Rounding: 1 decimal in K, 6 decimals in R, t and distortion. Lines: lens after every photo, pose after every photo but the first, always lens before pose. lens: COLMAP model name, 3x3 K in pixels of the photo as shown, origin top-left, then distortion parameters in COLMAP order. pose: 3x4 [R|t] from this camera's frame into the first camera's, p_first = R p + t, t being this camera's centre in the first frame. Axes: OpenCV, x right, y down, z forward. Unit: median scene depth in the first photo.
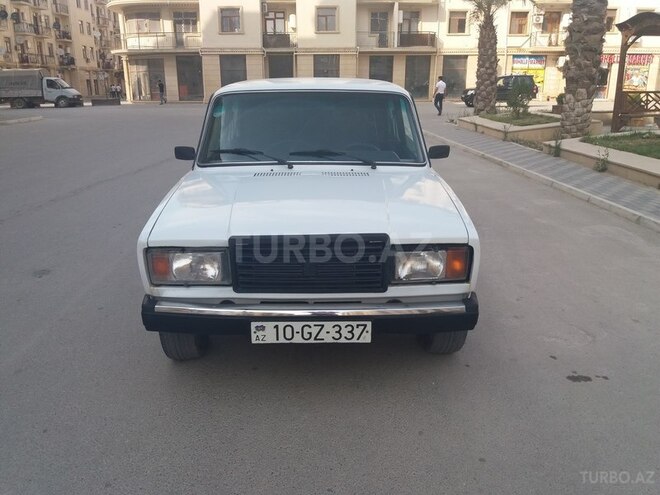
lens RADIAL K [[562.0, 0, 330.0], [0, 562.0, 247.5], [0, 0, 1]] dist [-0.000780, -0.009759]
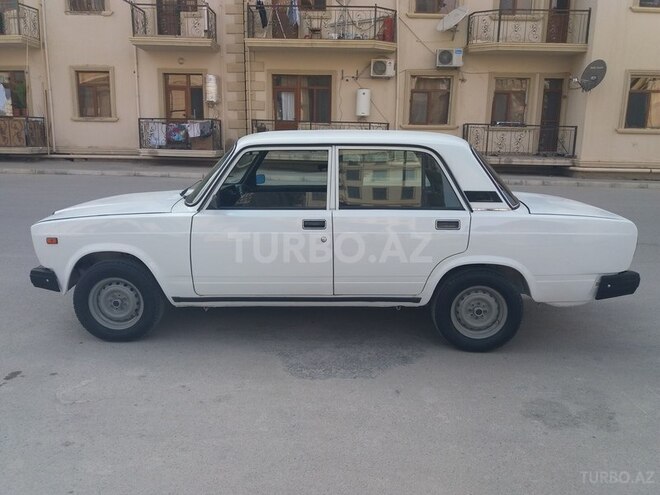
lens RADIAL K [[553.1, 0, 330.0], [0, 553.1, 247.5], [0, 0, 1]] dist [0.047480, -0.081850]
pose [[-0.078365, 0.216186, -0.973202, 0.116035], [-0.302039, 0.925174, 0.229838, -0.038348], [0.950069, 0.311957, -0.007205, 0.122757]]
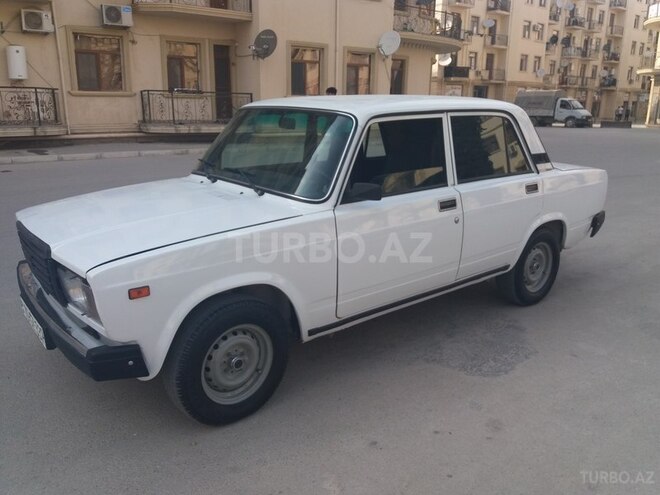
lens RADIAL K [[553.1, 0, 330.0], [0, 553.1, 247.5], [0, 0, 1]] dist [0.047480, -0.081850]
pose [[0.591723, 0.218169, -0.776059, 0.076114], [-0.244340, 0.965935, 0.085246, -0.014757], [0.768220, 0.139180, 0.624873, 0.050350]]
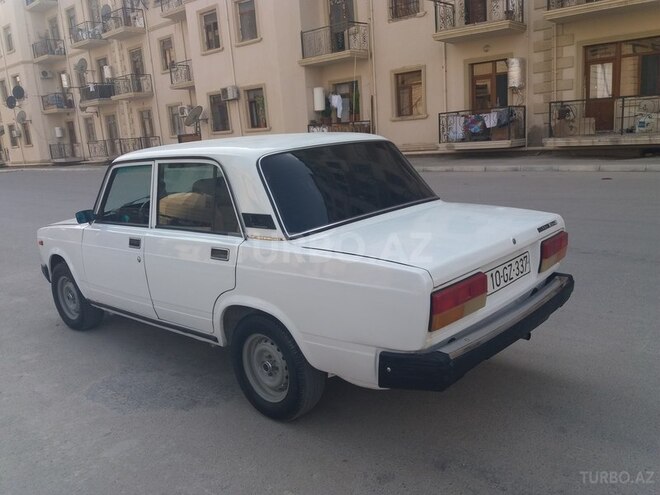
lens RADIAL K [[553.1, 0, 330.0], [0, 553.1, 247.5], [0, 0, 1]] dist [0.047480, -0.081850]
pose [[-0.708373, 0.207544, -0.674636, 0.059589], [-0.125364, 0.903603, 0.409616, -0.061697], [0.694616, 0.374736, -0.614069, 0.201550]]
